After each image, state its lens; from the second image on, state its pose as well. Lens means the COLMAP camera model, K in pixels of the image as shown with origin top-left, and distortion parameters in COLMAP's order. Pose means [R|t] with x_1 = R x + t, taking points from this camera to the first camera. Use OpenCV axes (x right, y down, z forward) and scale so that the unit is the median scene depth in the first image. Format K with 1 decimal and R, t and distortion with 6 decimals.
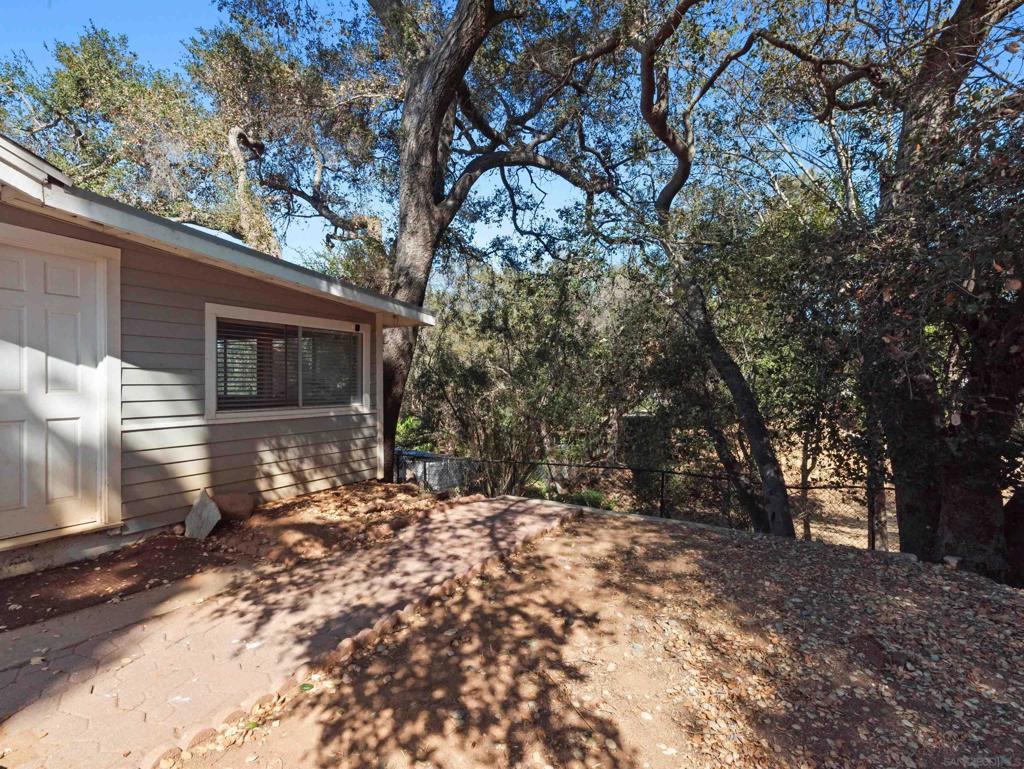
lens RADIAL K [[503.9, 0, 512.0], [0, 503.9, 384.5], [0, 0, 1]] dist [0.030733, 0.000336]
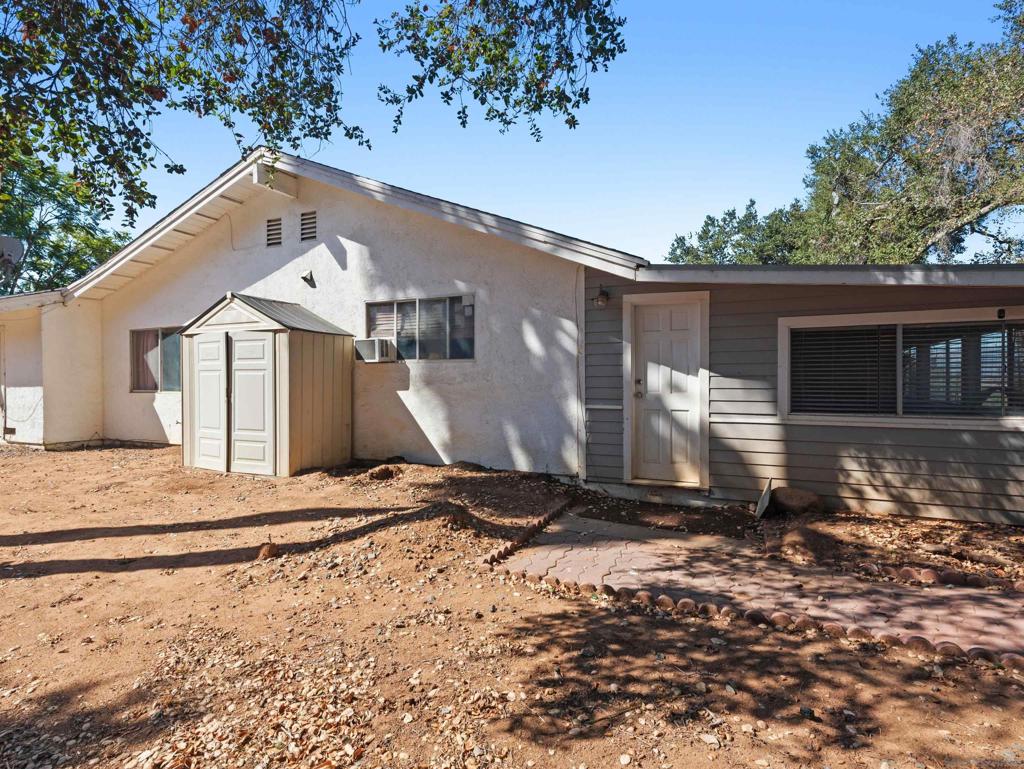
lens RADIAL K [[494.3, 0, 512.0], [0, 494.3, 384.5], [0, 0, 1]] dist [0.008530, -0.000464]
pose [[0.111729, -0.005114, -0.993726, 0.598194], [-0.007985, 0.999950, -0.006044, 0.002540], [0.993707, 0.008610, 0.111682, 0.384121]]
